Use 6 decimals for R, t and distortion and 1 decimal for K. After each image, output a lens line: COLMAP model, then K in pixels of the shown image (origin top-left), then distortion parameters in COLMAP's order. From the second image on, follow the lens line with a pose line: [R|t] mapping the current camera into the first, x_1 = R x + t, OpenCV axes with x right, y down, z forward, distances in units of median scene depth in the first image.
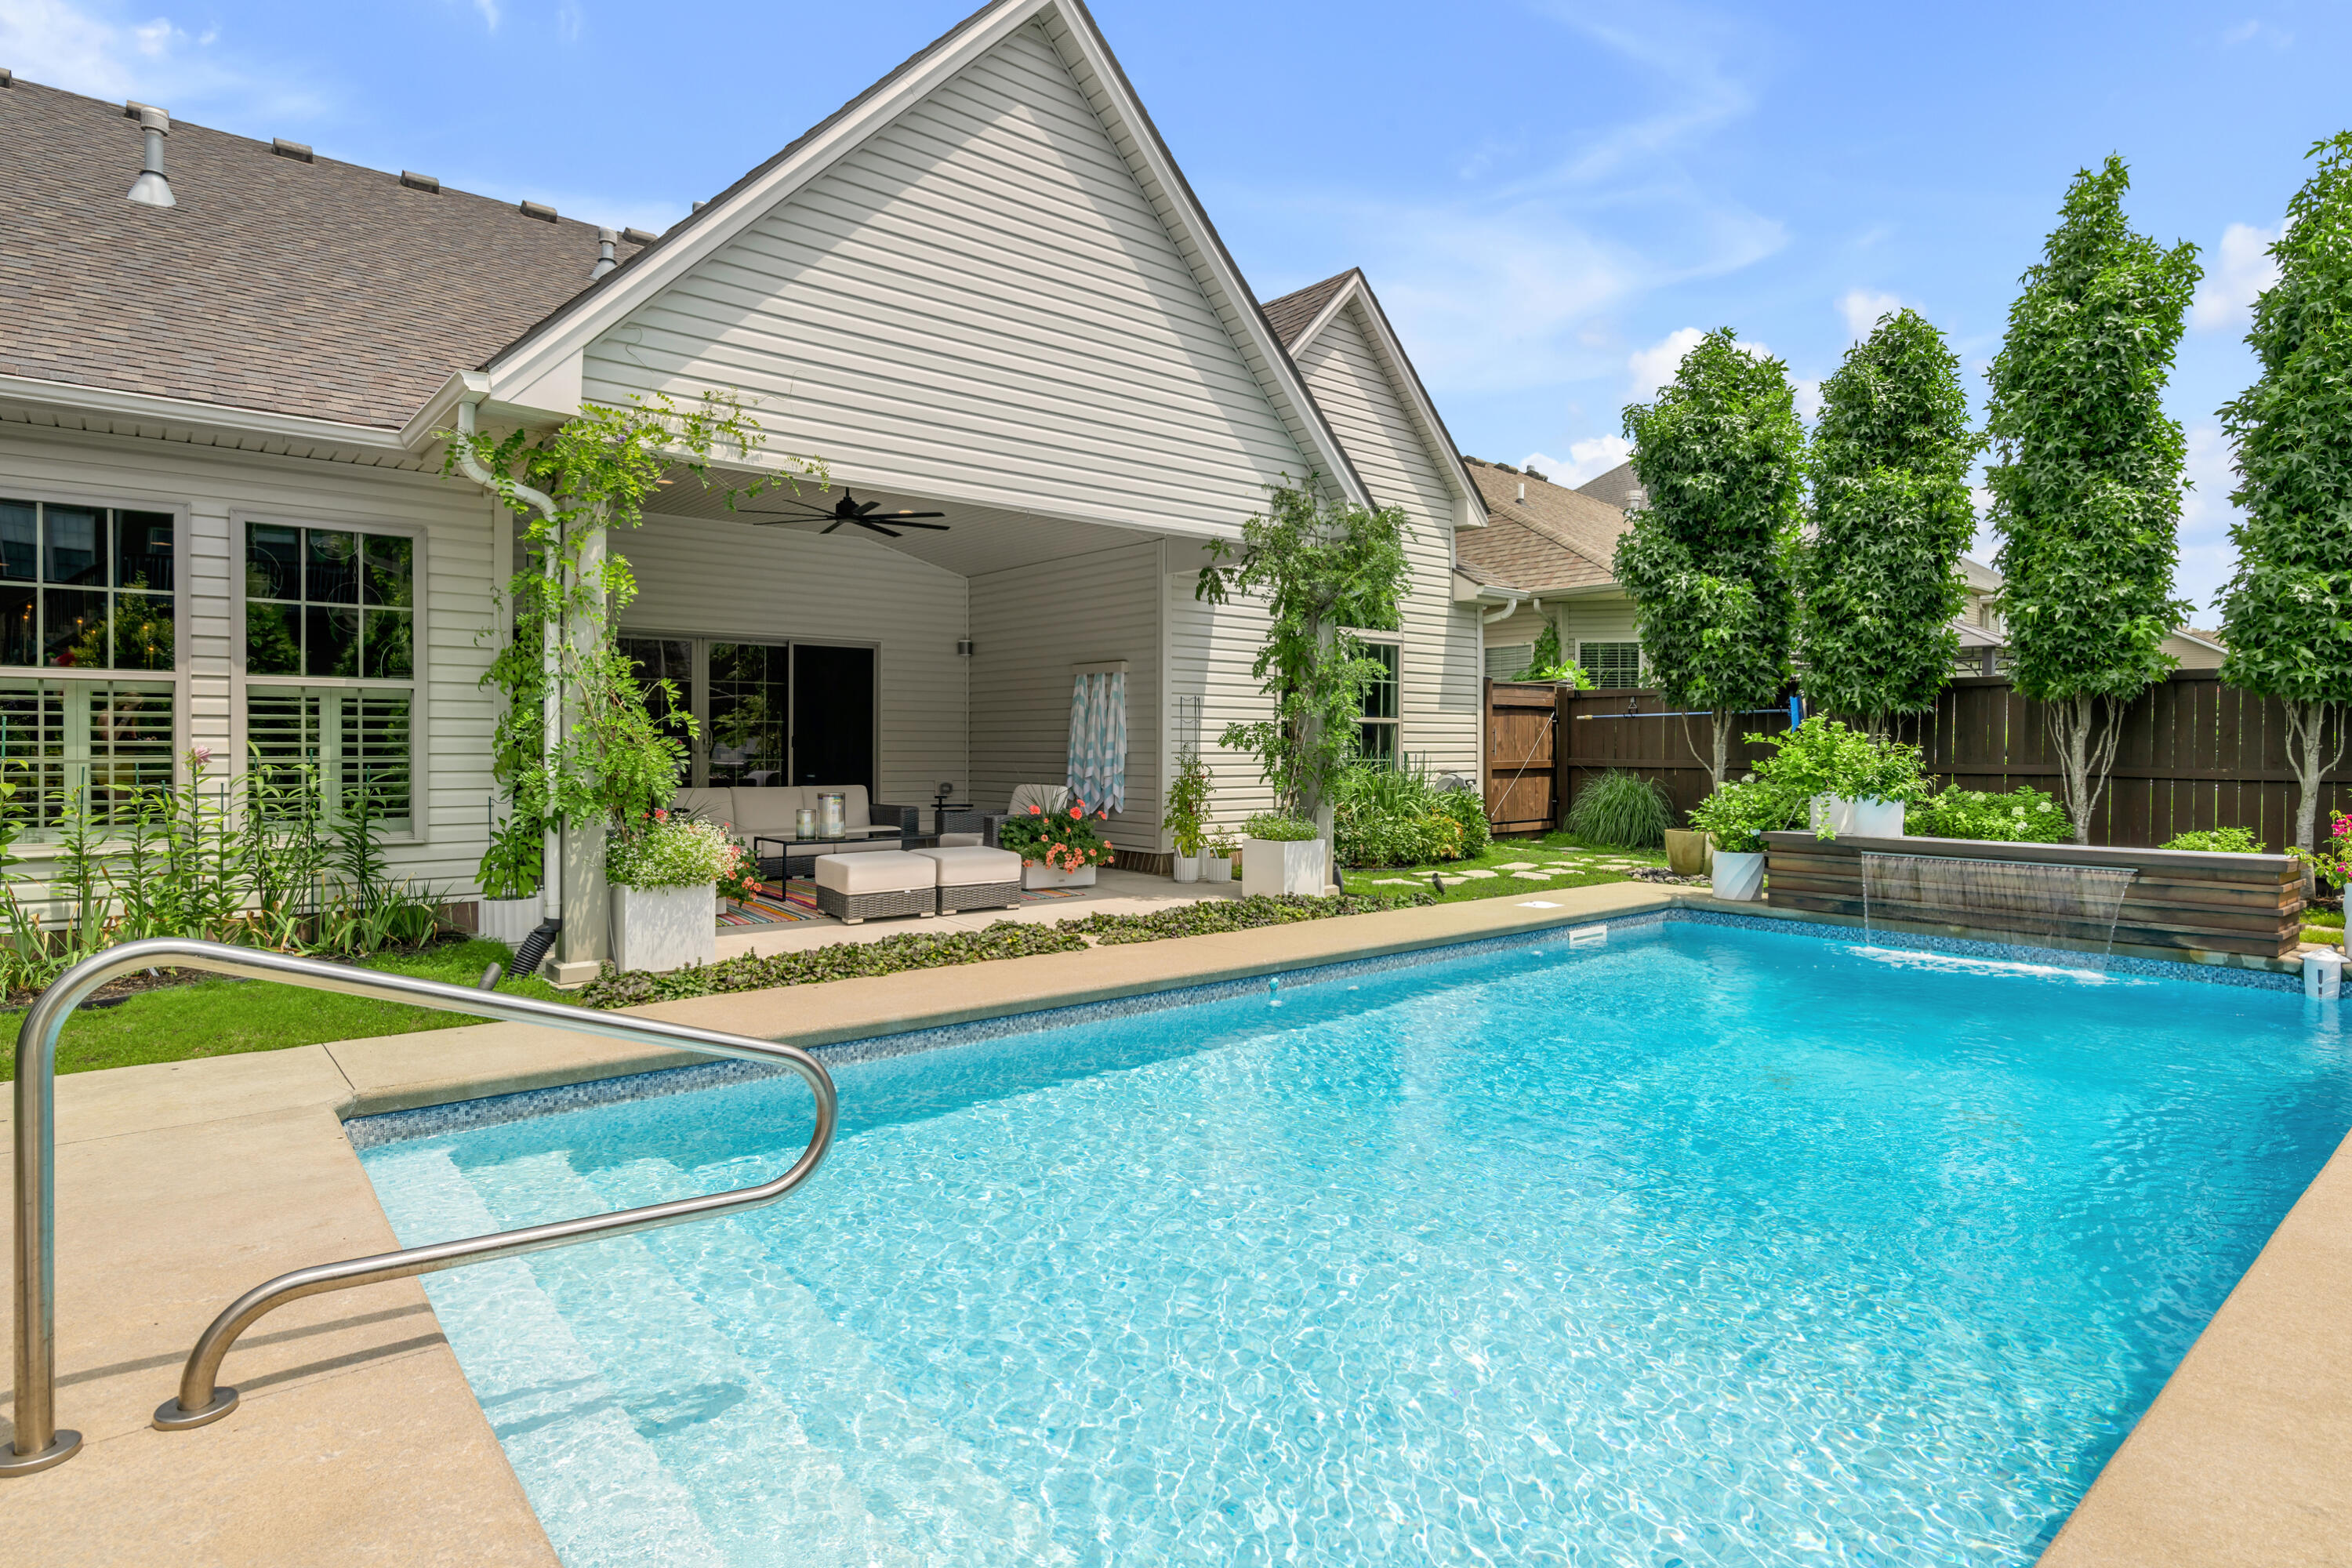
lens RADIAL K [[1247.3, 0, 1175.7], [0, 1247.3, 754.0], [0, 0, 1]] dist [-0.008804, -0.000651]
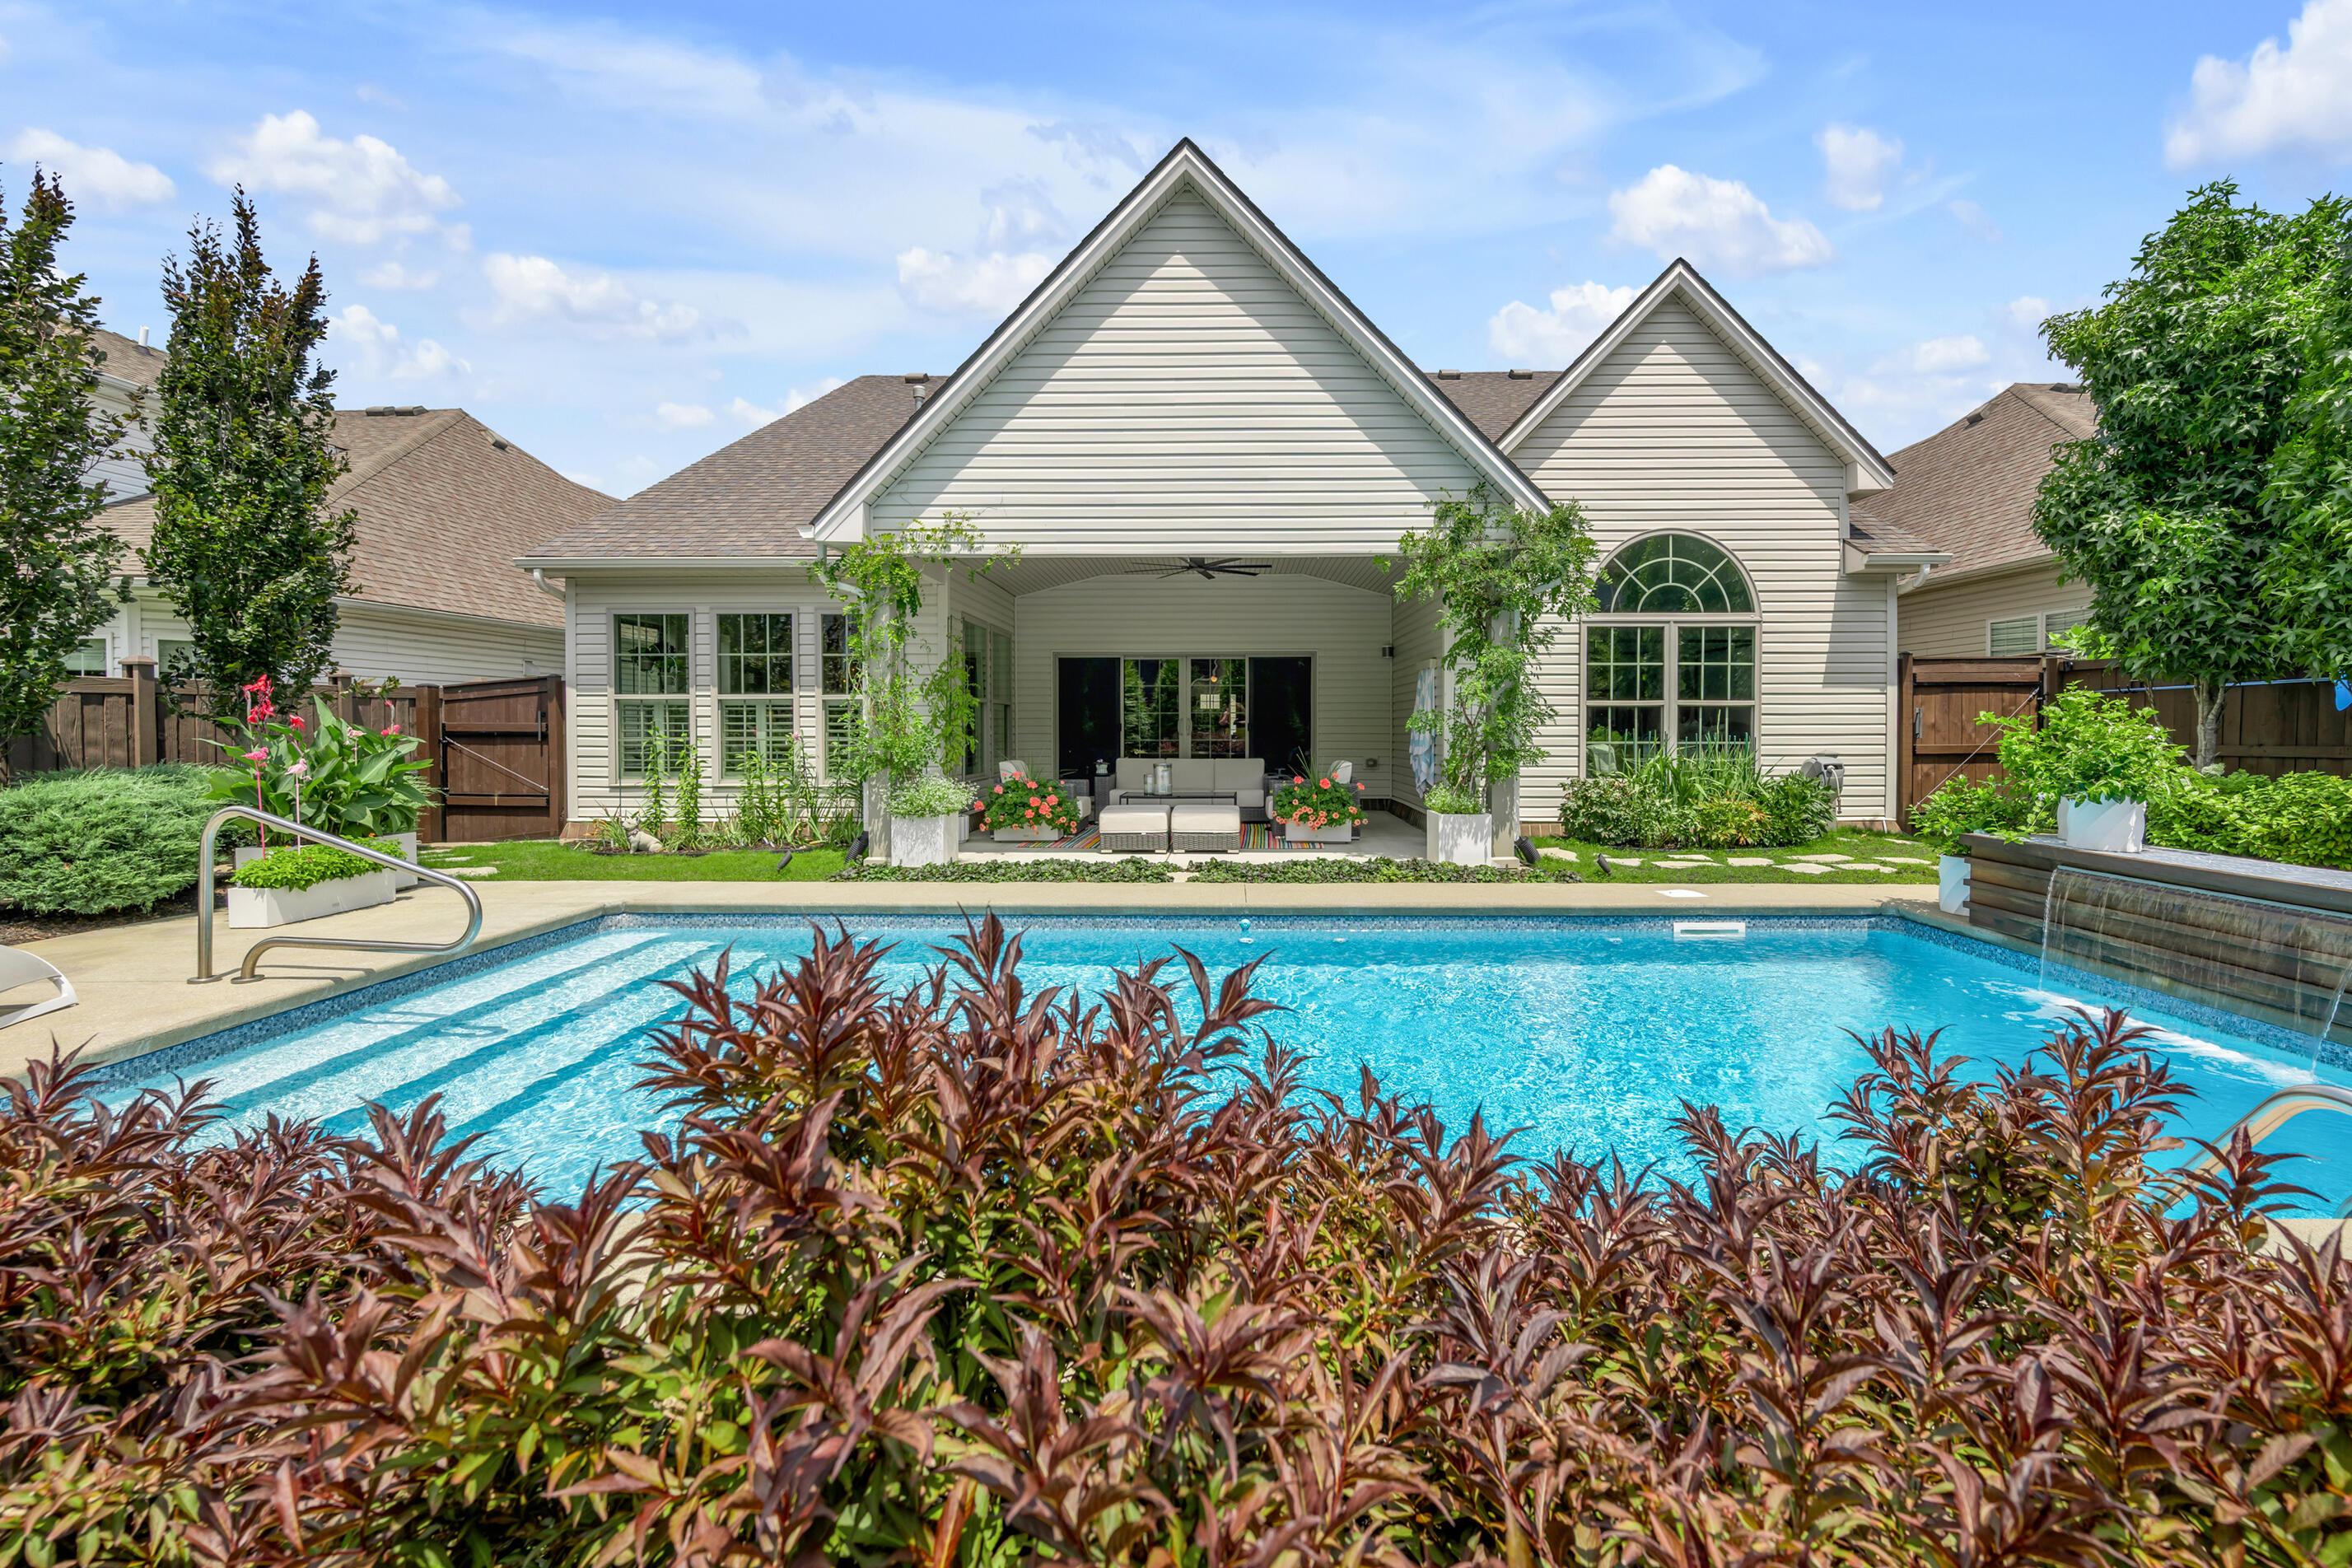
lens RADIAL K [[996.9, 0, 1209.2], [0, 996.9, 745.2], [0, 0, 1]] dist [-0.004775, -0.000767]
pose [[0.752088, 0.008146, -0.659012, 0.503315], [-0.000833, 0.999935, 0.011410, -0.002797], [0.659062, -0.008032, 0.752046, 0.170096]]
